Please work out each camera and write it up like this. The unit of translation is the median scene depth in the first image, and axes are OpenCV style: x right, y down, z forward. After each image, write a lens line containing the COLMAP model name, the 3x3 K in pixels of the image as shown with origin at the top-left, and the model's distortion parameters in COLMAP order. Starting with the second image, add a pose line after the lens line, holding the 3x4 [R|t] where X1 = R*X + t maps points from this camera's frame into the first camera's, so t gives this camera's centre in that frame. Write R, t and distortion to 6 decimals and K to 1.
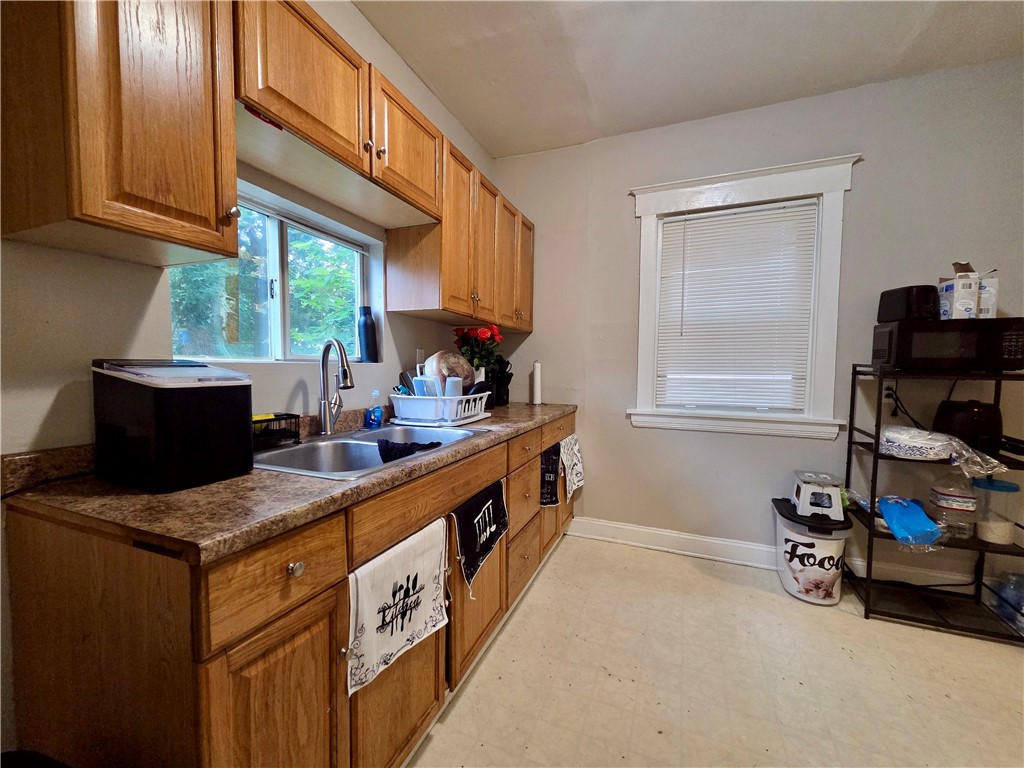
lens RADIAL K [[415.6, 0, 508.8], [0, 415.6, 387.3], [0, 0, 1]] dist [0.001735, 0.000321]
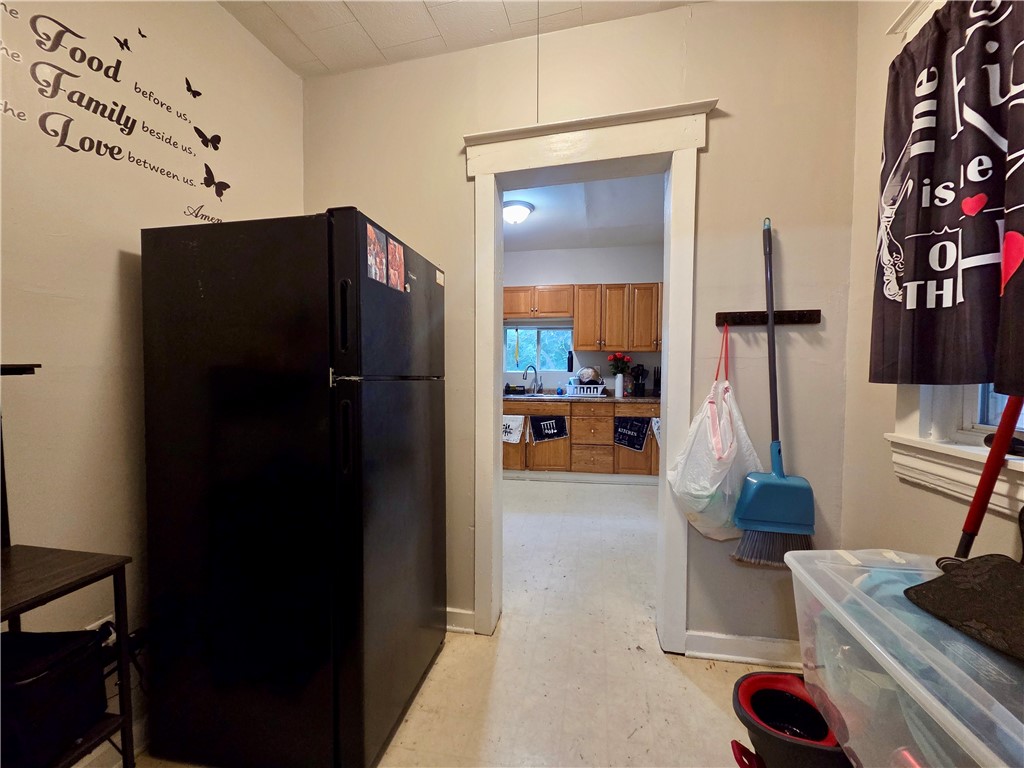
lens RADIAL K [[415.6, 0, 514.1], [0, 415.6, 385.4], [0, 0, 1]] dist [0.001735, 0.000321]
pose [[0.200030, 0.028343, -0.979380, 2.888137], [-0.049966, 0.998576, 0.018693, -0.006952], [0.978515, 0.045197, 0.201162, 0.164134]]
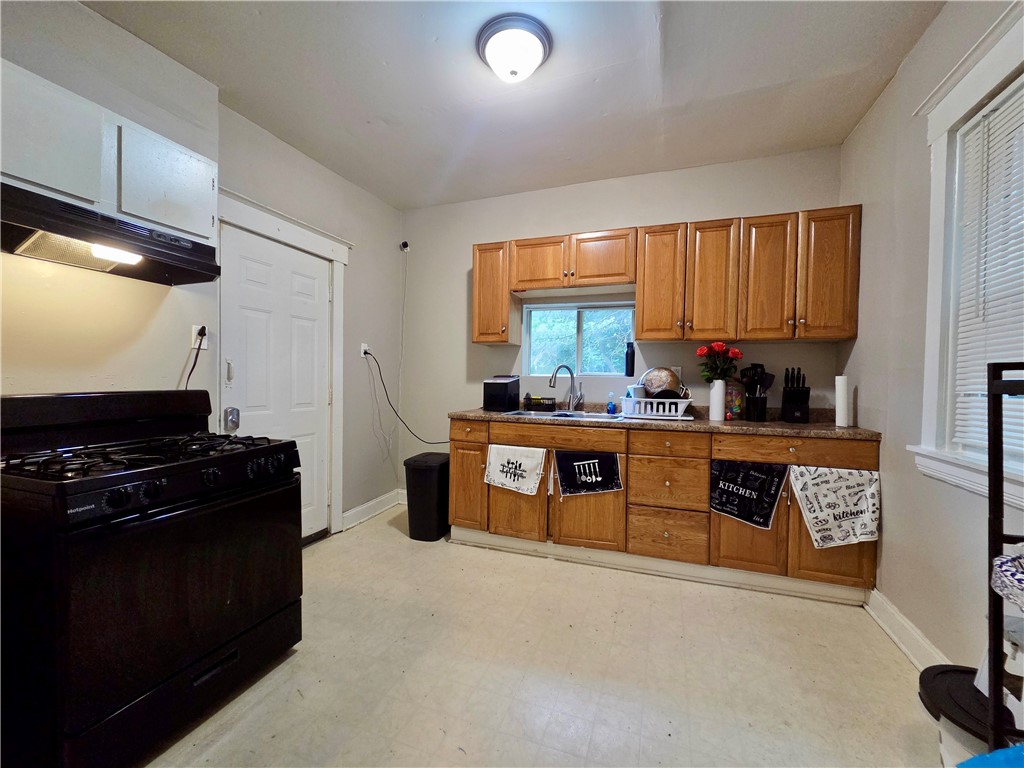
lens RADIAL K [[415.6, 0, 510.0], [0, 415.6, 386.2], [0, 0, 1]] dist [0.001735, 0.000321]
pose [[0.033413, 0.010256, -0.999389, 1.679373], [-0.063698, 0.997936, 0.008111, -0.006186], [0.997410, 0.063388, 0.033997, 0.638693]]
